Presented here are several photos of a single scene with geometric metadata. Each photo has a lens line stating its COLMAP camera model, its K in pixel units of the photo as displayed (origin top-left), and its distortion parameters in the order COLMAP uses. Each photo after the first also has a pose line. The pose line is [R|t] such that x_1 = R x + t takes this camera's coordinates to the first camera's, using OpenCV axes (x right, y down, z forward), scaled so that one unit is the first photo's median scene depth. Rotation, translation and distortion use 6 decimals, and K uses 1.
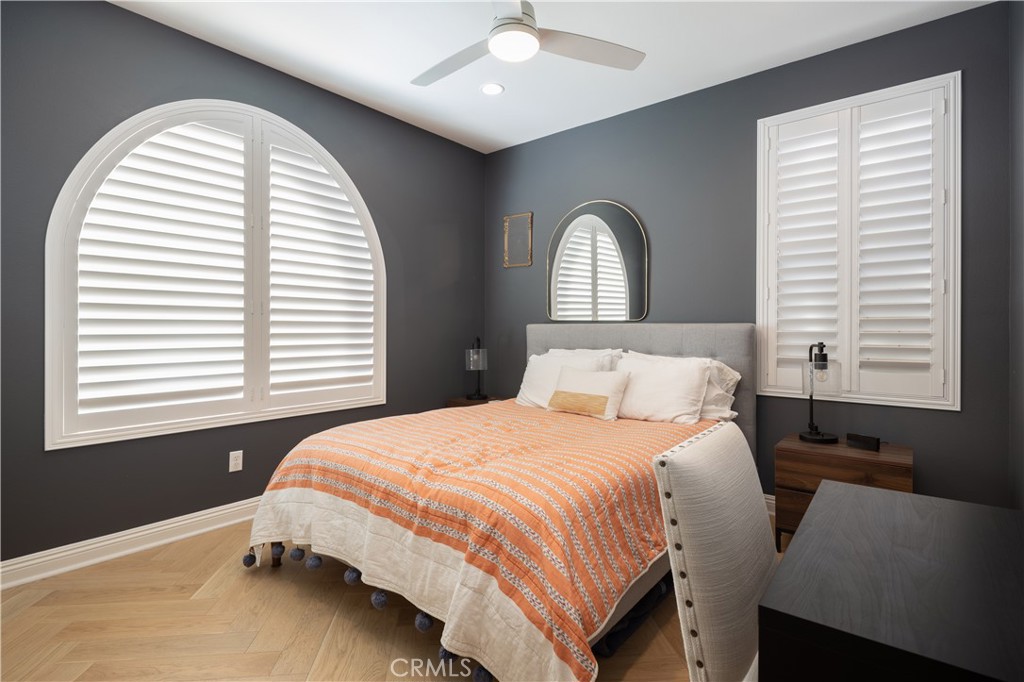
lens RADIAL K [[496.7, 0, 515.1], [0, 496.7, 335.5], [0, 0, 1]] dist [-0.000894, -0.000276]
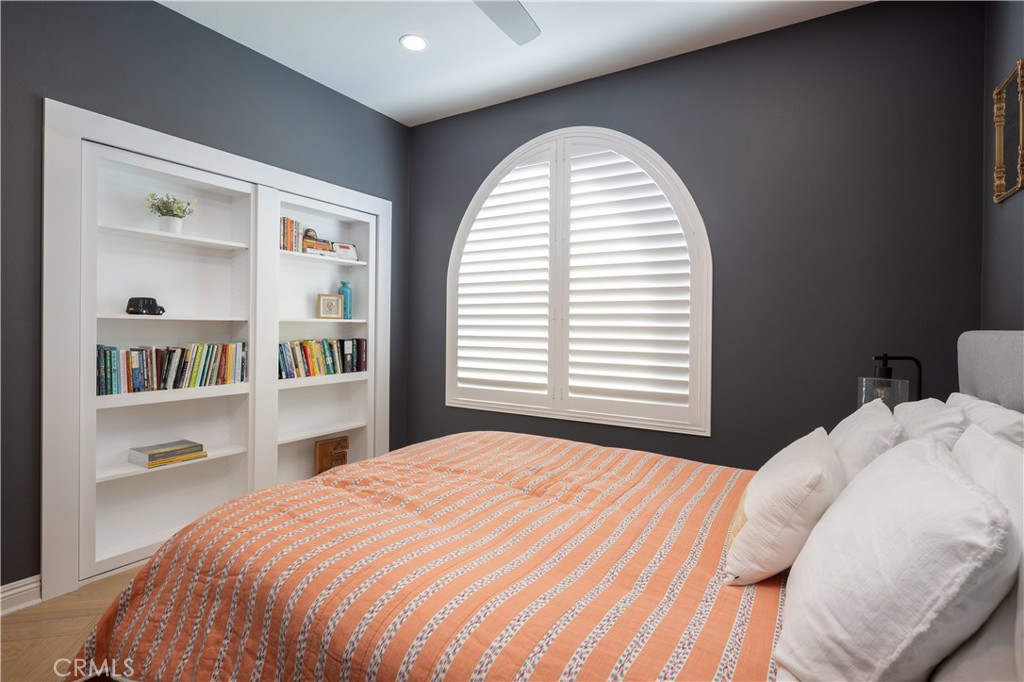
lens RADIAL K [[496.7, 0, 514.8], [0, 496.7, 333.9], [0, 0, 1]] dist [-0.000894, -0.000276]
pose [[0.136869, 0.010762, -0.990531, 0.560355], [-0.028463, 0.999571, 0.006927, -0.017247], [0.990180, 0.027245, 0.137117, 0.784851]]
